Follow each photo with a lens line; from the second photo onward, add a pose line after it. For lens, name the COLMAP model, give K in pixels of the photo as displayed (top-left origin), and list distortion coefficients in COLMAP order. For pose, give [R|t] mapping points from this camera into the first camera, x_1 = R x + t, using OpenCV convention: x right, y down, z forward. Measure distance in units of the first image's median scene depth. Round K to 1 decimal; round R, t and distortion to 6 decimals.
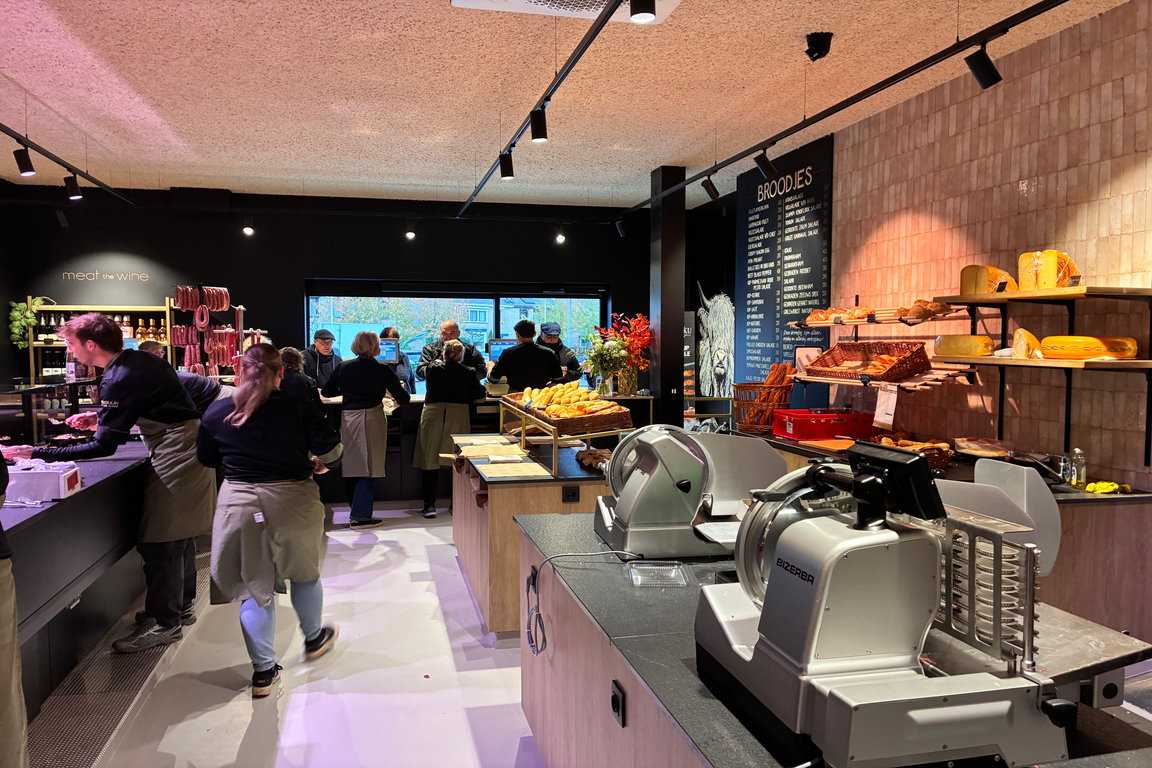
lens RADIAL K [[869.0, 0, 574.9], [0, 869.0, 382.3], [0, 0, 1]] dist [0.010178, 0.012046]
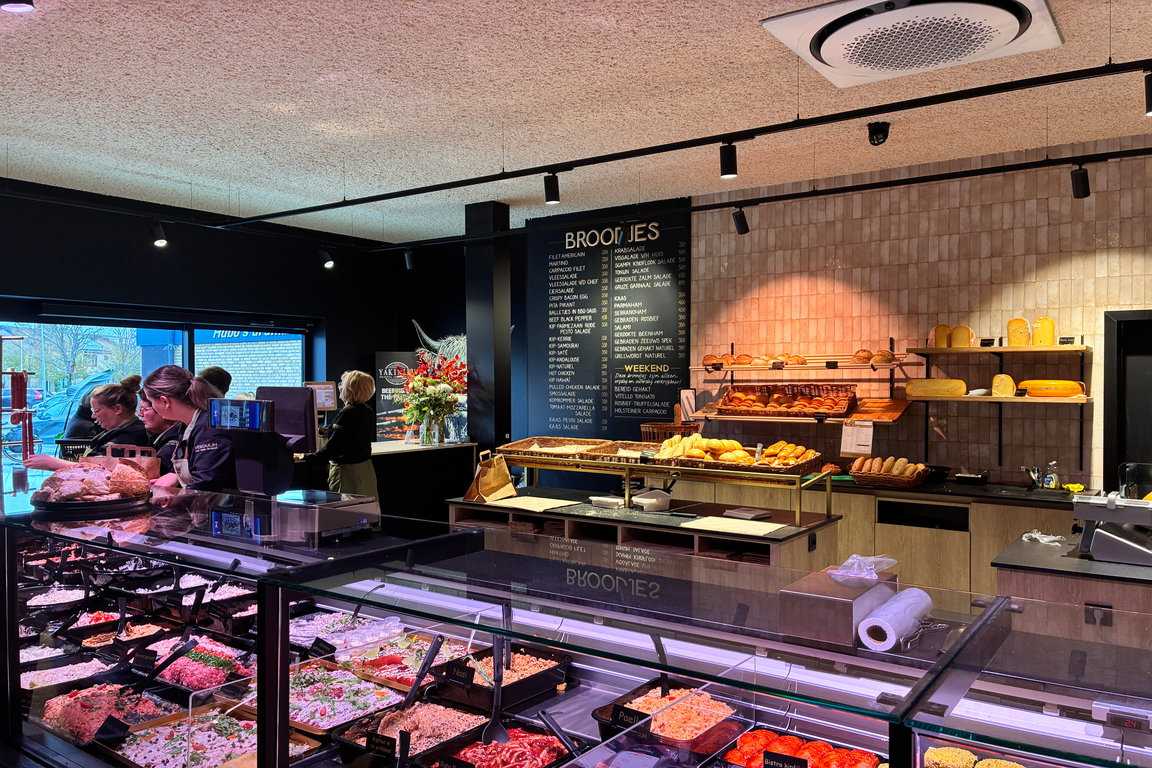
lens RADIAL K [[869.0, 0, 572.7], [0, 869.0, 385.7], [0, 0, 1]] dist [0.010178, 0.012046]
pose [[0.760888, -0.004651, 0.648866, -0.674779], [0.033187, 0.998945, -0.031756, -0.018856], [-0.648034, 0.045697, 0.760240, 0.329985]]
